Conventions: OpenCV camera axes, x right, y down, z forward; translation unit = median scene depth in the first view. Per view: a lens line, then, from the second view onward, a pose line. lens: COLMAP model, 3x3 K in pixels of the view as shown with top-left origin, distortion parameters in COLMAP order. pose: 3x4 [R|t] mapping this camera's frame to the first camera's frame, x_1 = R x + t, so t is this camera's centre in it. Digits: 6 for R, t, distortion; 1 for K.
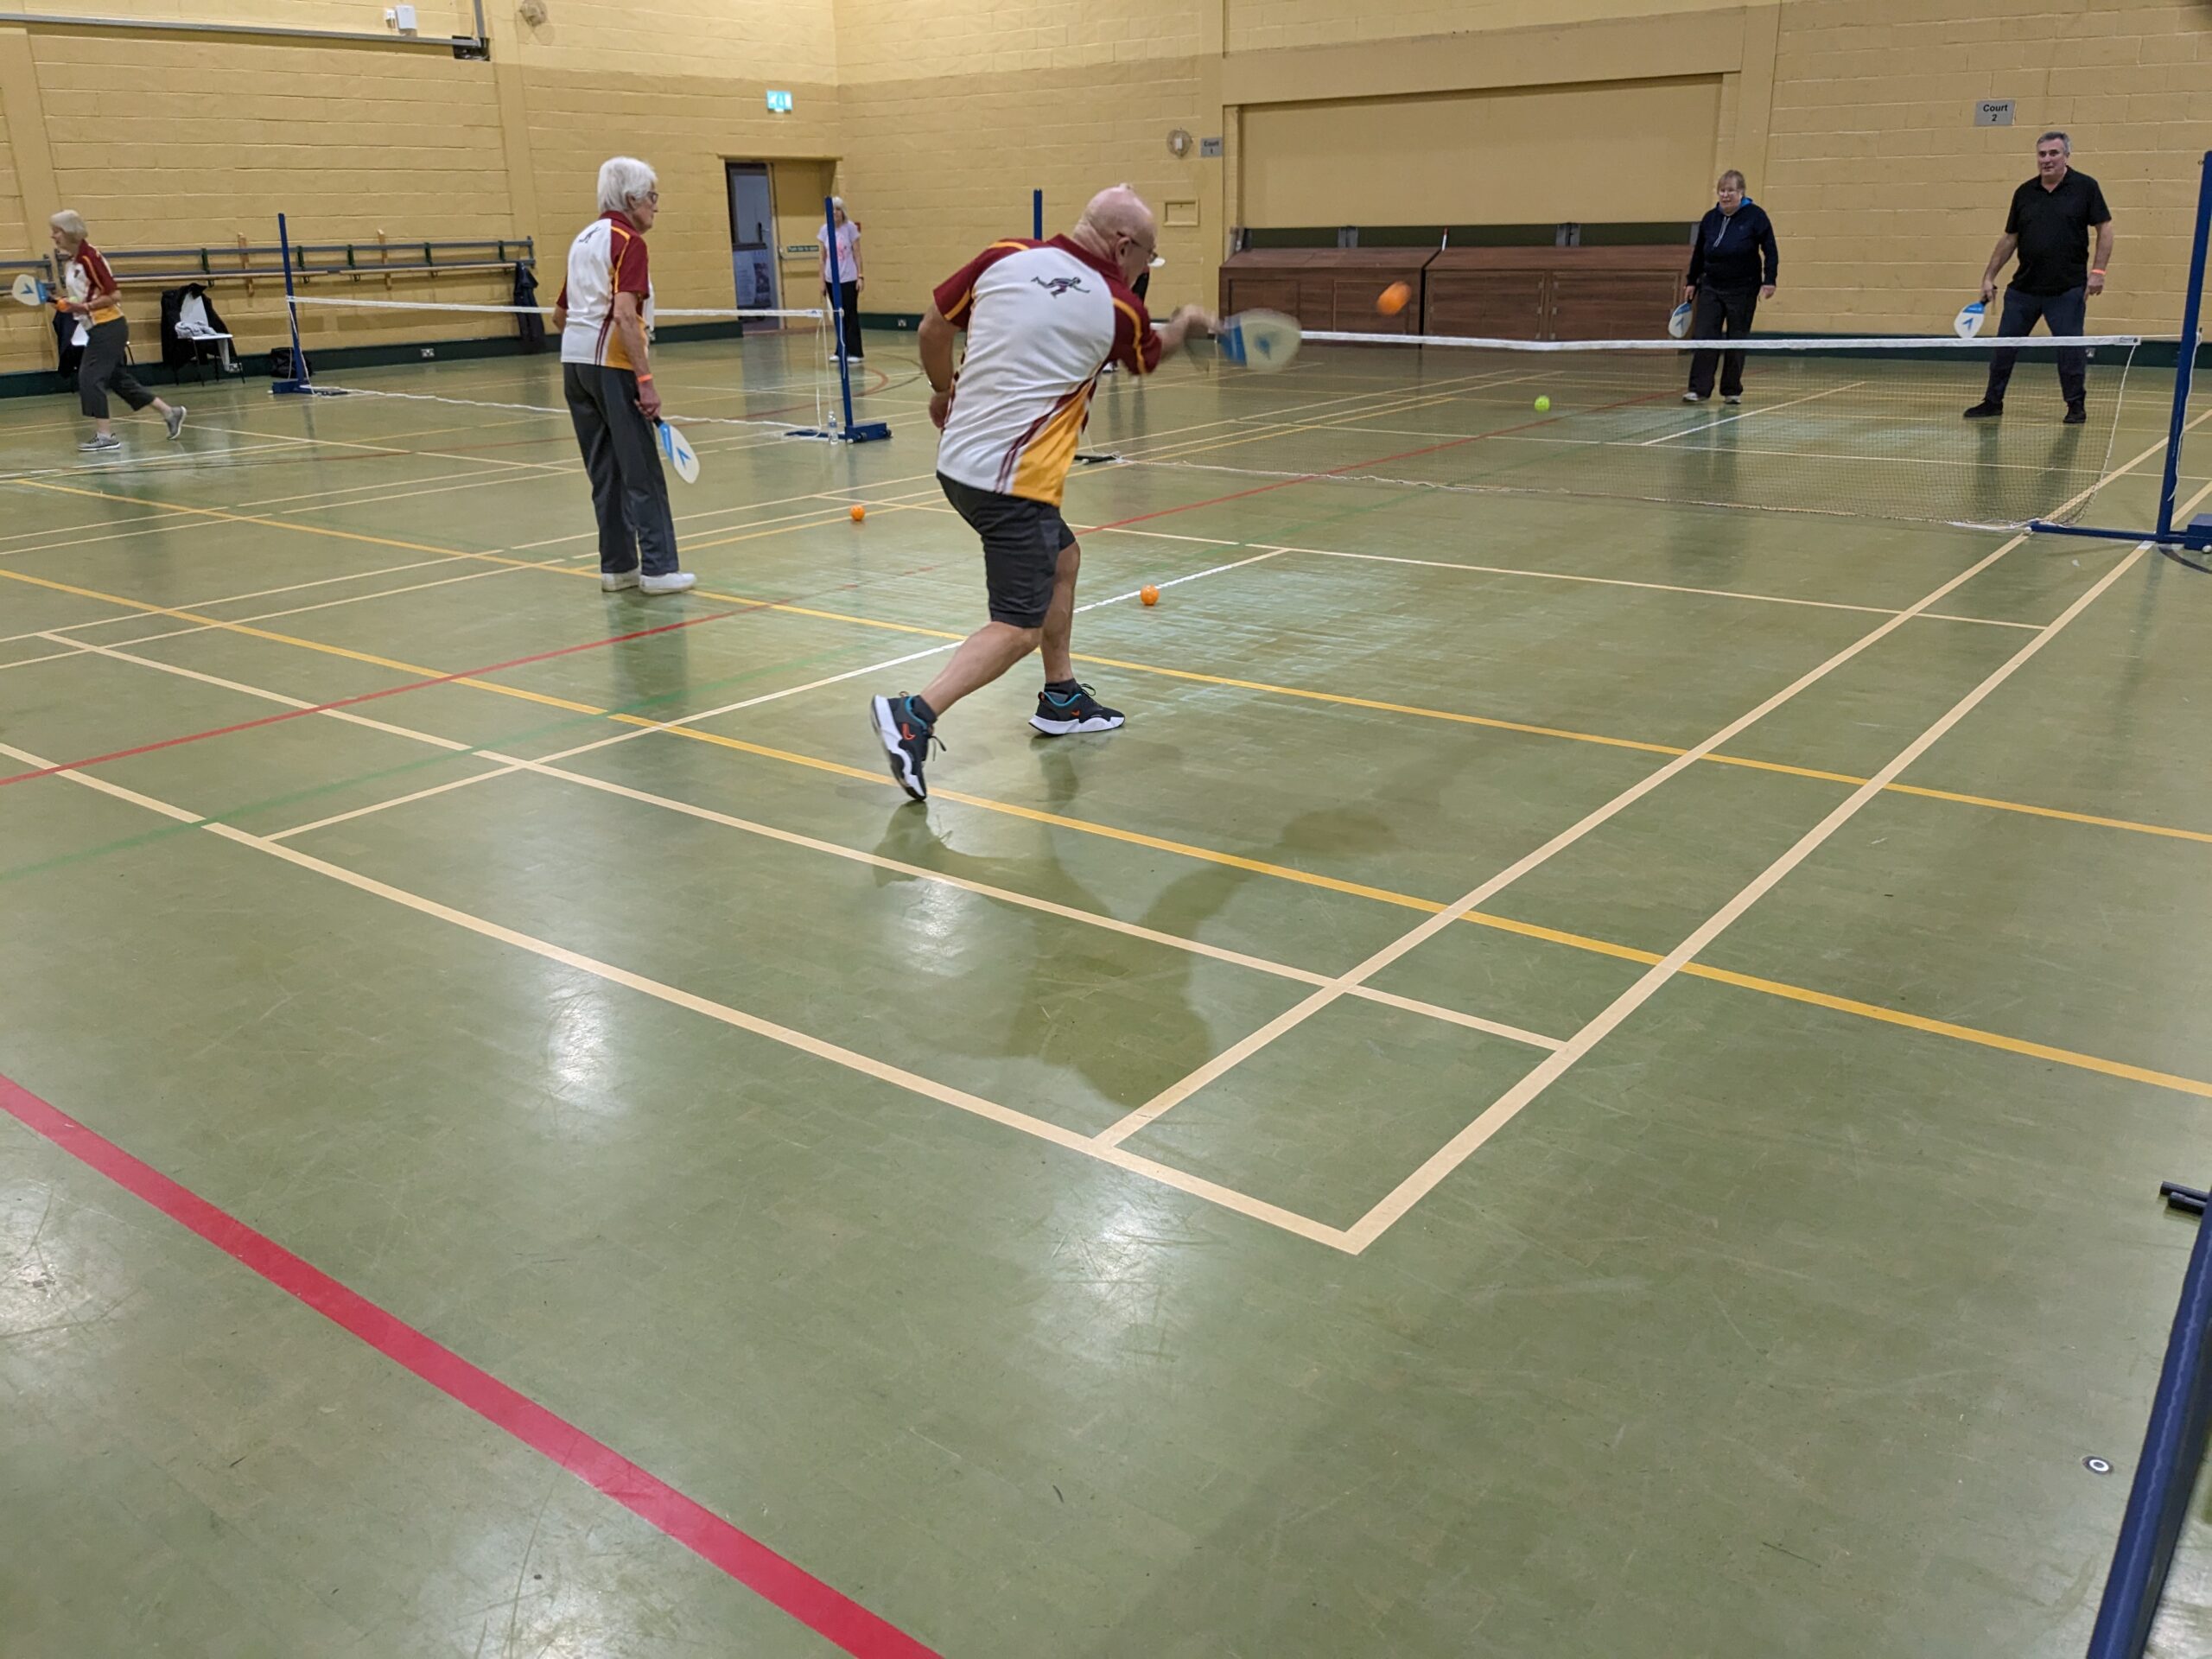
lens RADIAL K [[1766.3, 0, 1109.7], [0, 1766.3, 817.5], [0, 0, 1]] dist [0.040456, -0.069059]
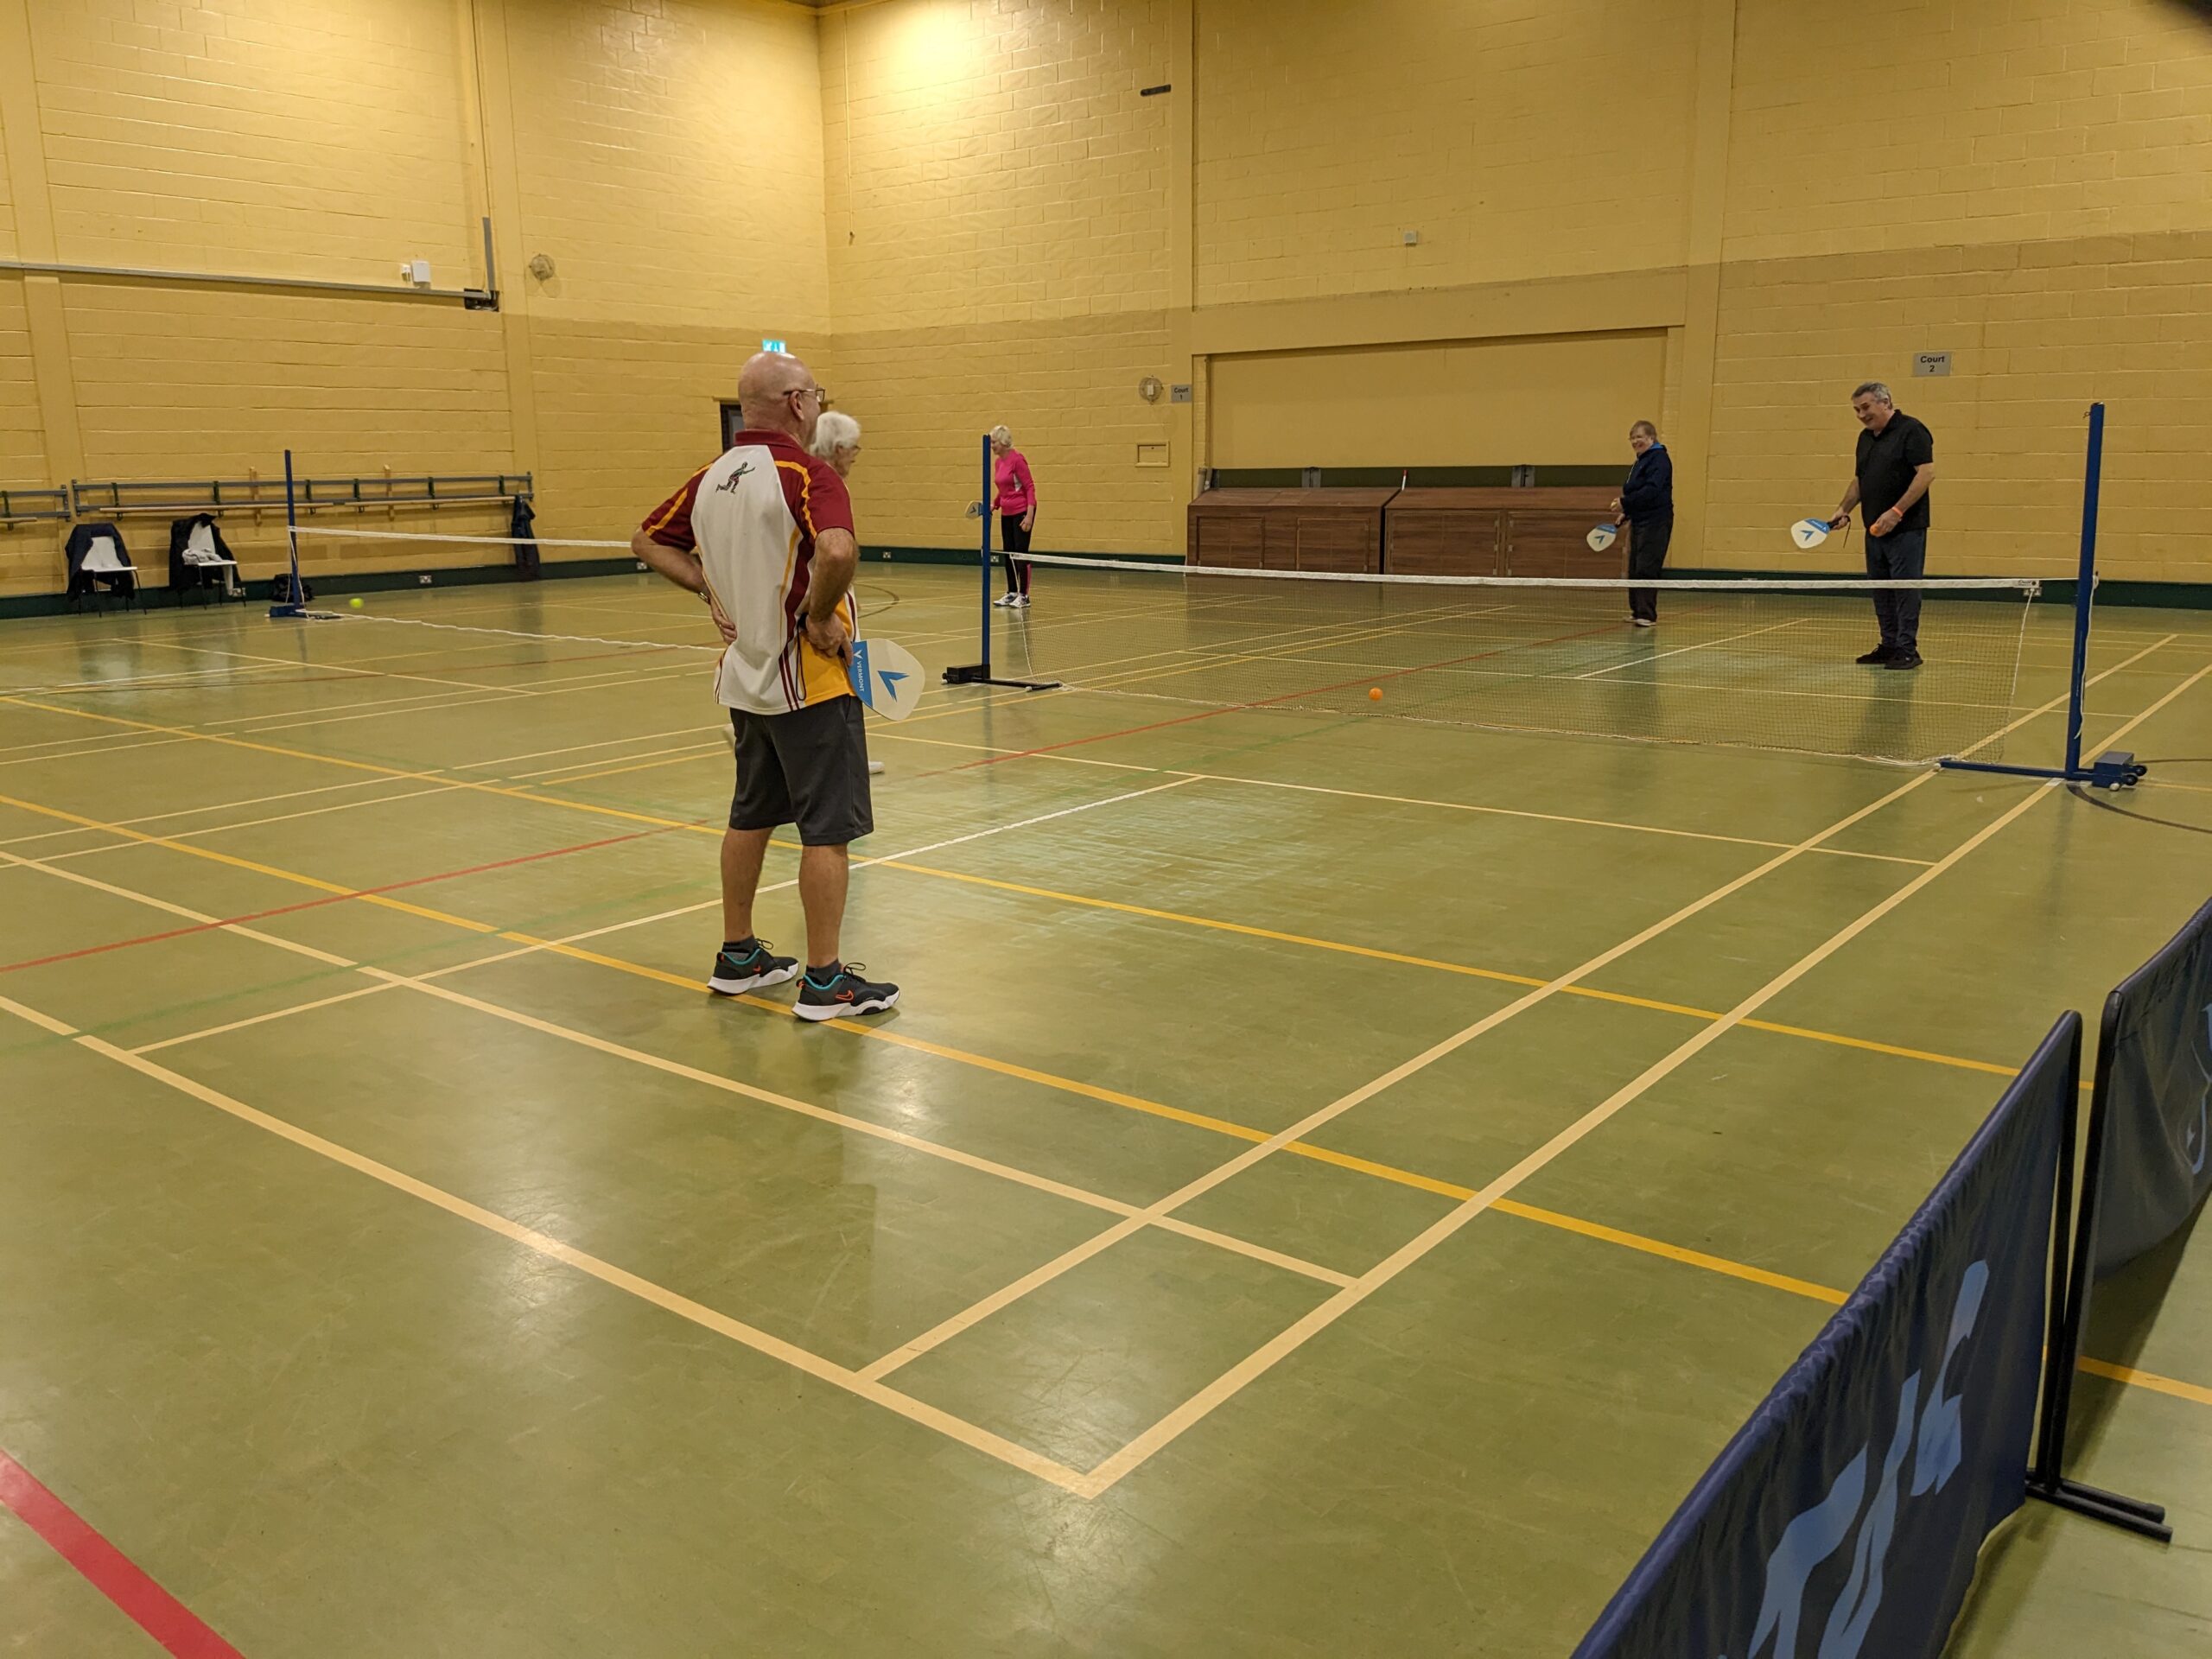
lens RADIAL K [[1751.6, 0, 1065.2], [0, 1751.6, 832.7], [0, 0, 1]] dist [0.044313, -0.073681]
pose [[0.999613, 0.011173, -0.025480, 0.022337], [-0.014012, 0.993367, -0.114129, -0.001268], [0.024036, 0.114442, 0.993139, -0.001686]]
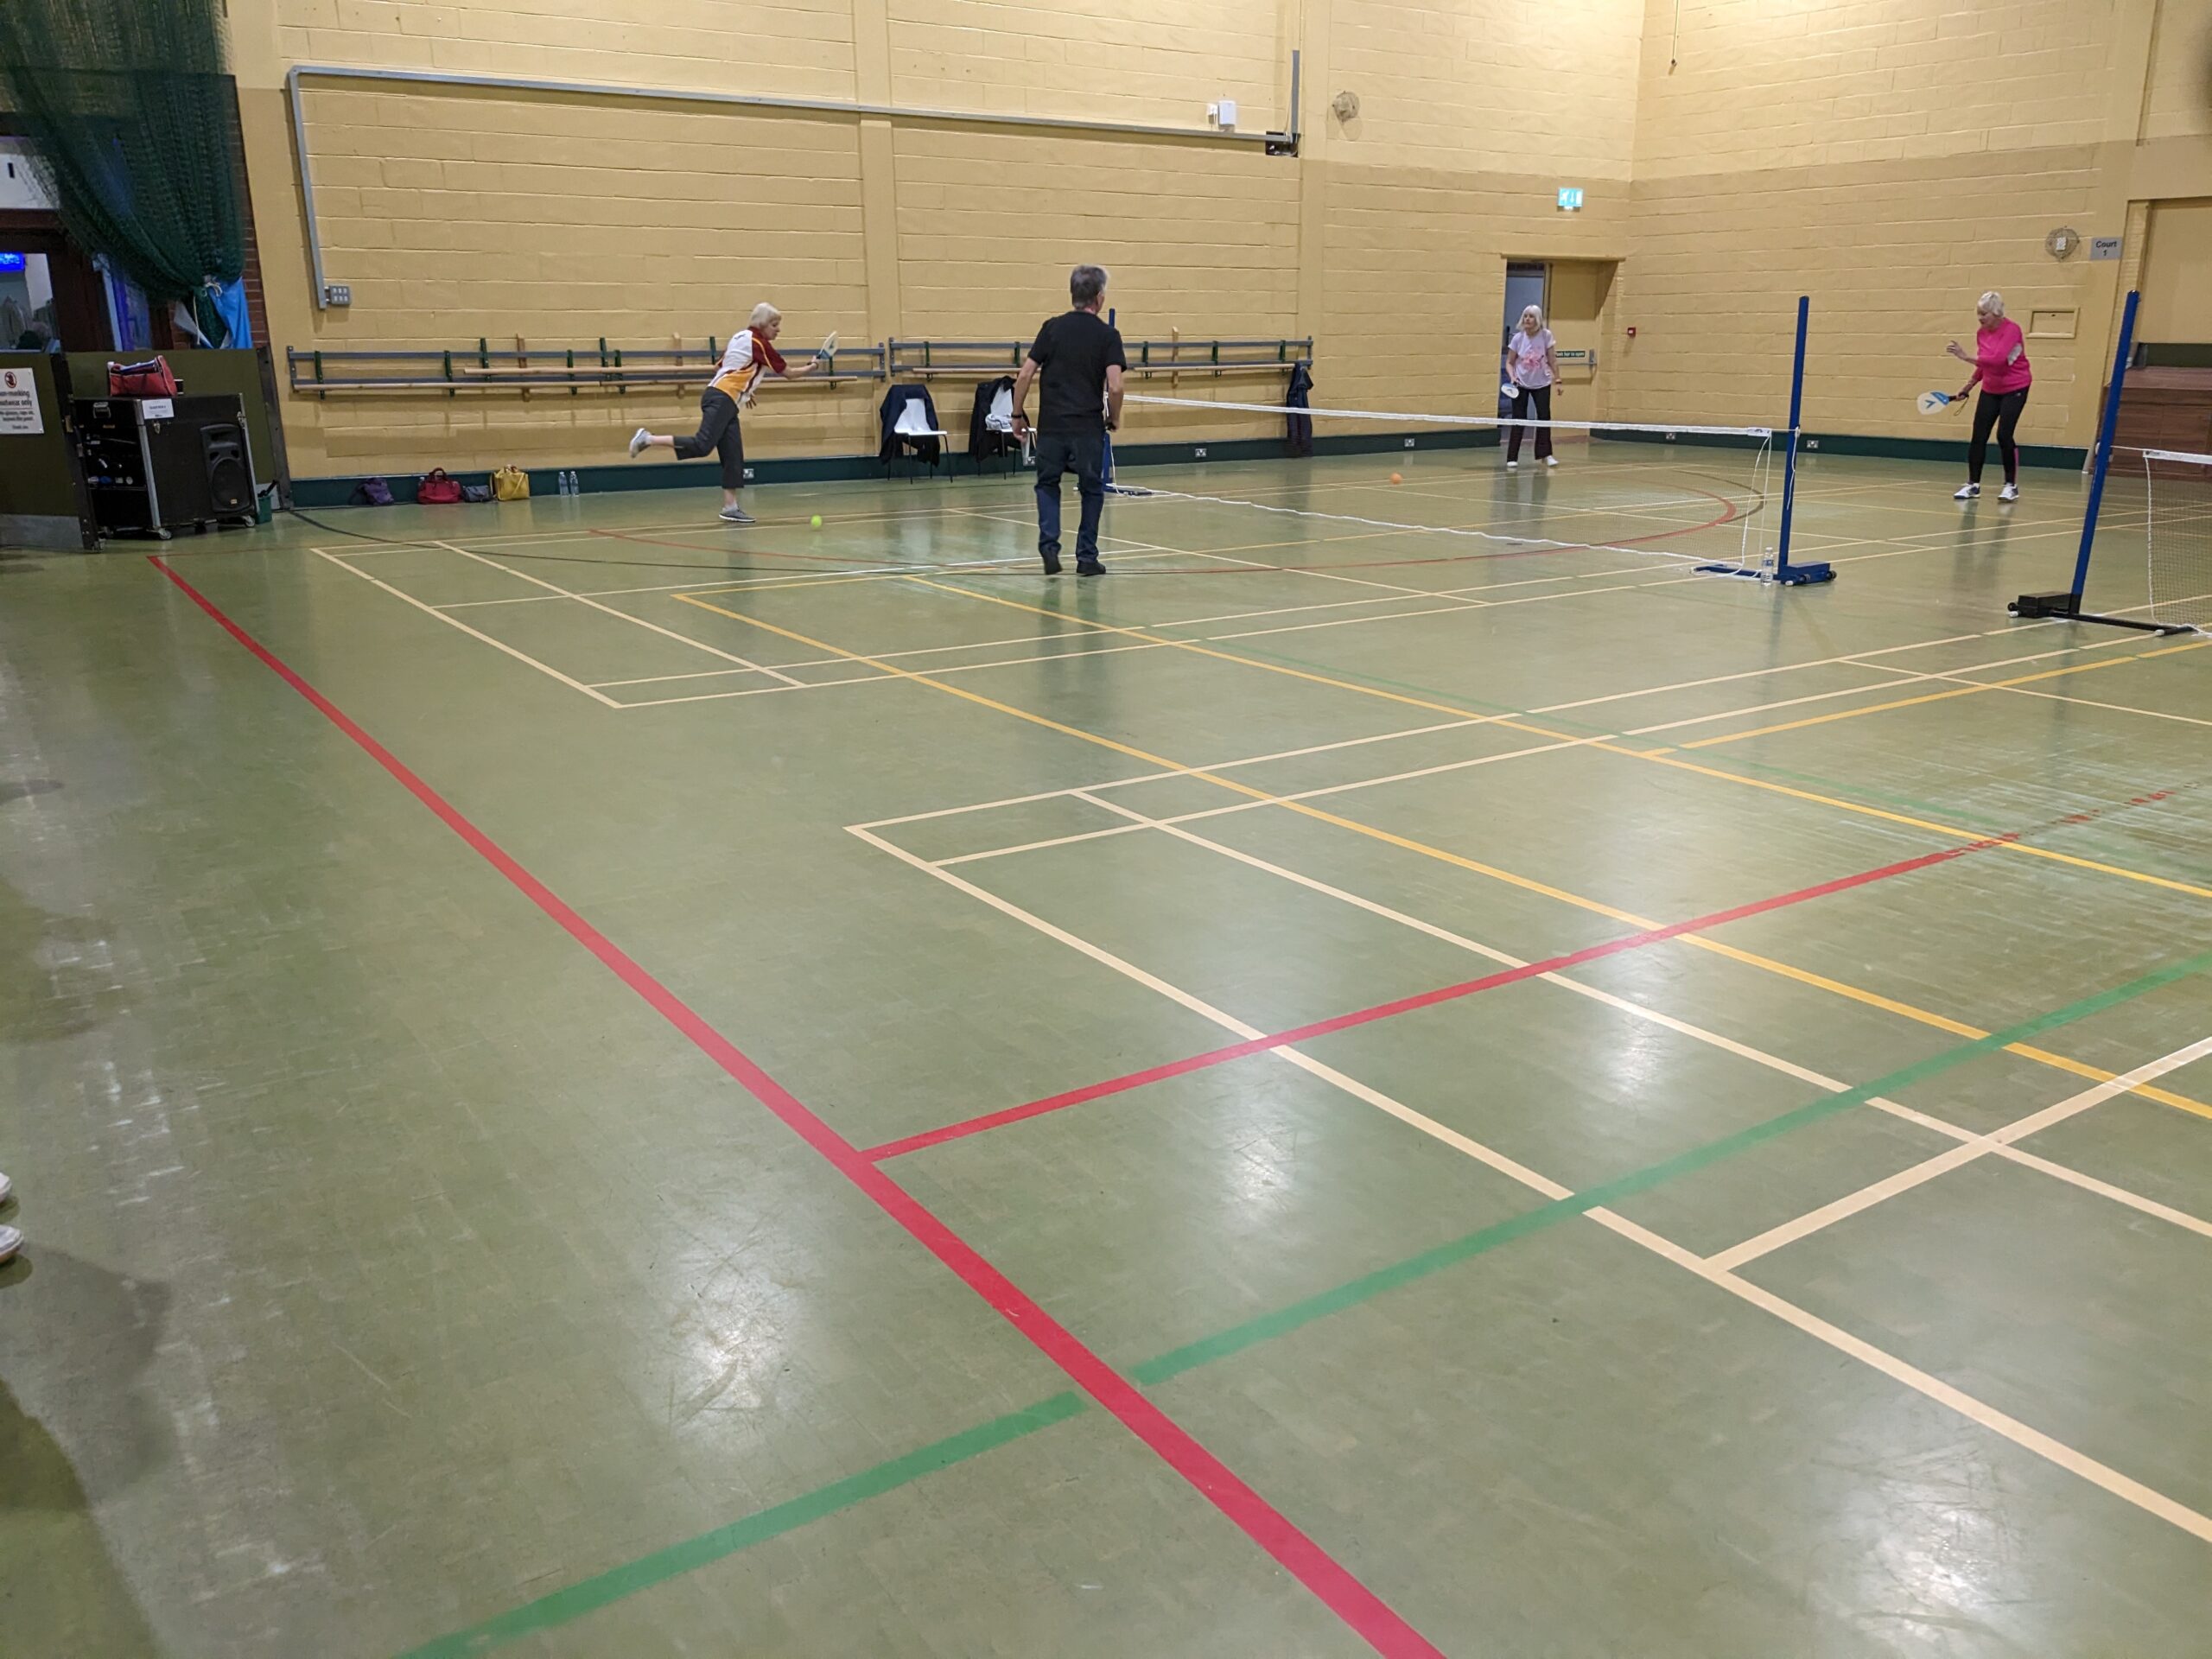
lens RADIAL K [[1766.3, 0, 1109.7], [0, 1766.3, 817.5], [0, 0, 1]] dist [0.040456, -0.069059]
pose [[0.947448, 0.102812, -0.302938, -0.132931], [-0.119144, 0.992228, -0.035881, -0.025514], [0.296895, 0.070089, 0.952335, 0.086064]]
